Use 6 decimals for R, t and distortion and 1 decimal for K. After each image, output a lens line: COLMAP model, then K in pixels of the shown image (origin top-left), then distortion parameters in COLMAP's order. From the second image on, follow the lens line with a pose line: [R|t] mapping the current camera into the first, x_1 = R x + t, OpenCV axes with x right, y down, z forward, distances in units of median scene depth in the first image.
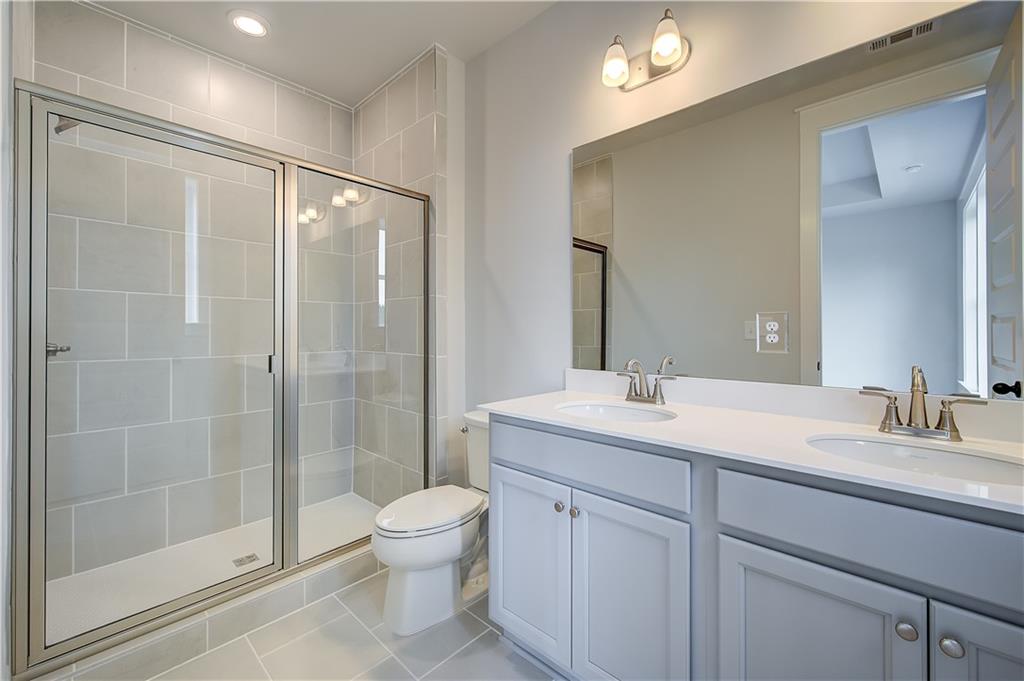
lens RADIAL K [[419.8, 0, 518.7], [0, 419.8, 333.1], [0, 0, 1]] dist [0.001154, 0.000239]
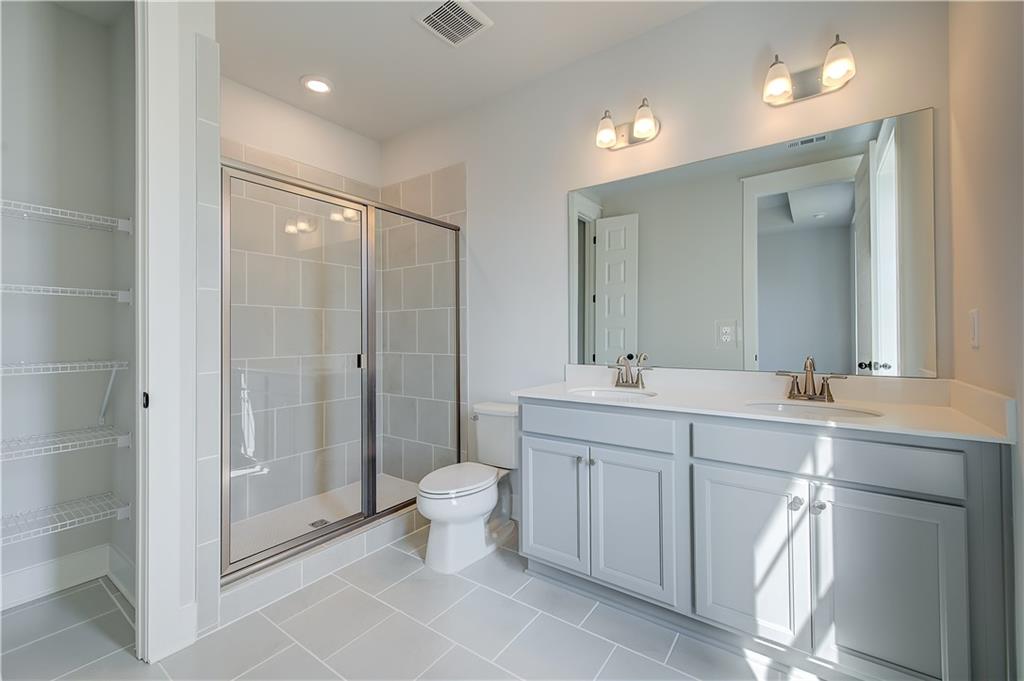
lens RADIAL K [[419.8, 0, 508.4], [0, 419.8, 337.6], [0, 0, 1]] dist [0.001154, 0.000239]
pose [[0.993641, -0.002045, 0.112579, -0.235614], [0.002108, 0.999998, -0.000439, 0.004292], [-0.112578, 0.000674, 0.993643, -0.293964]]
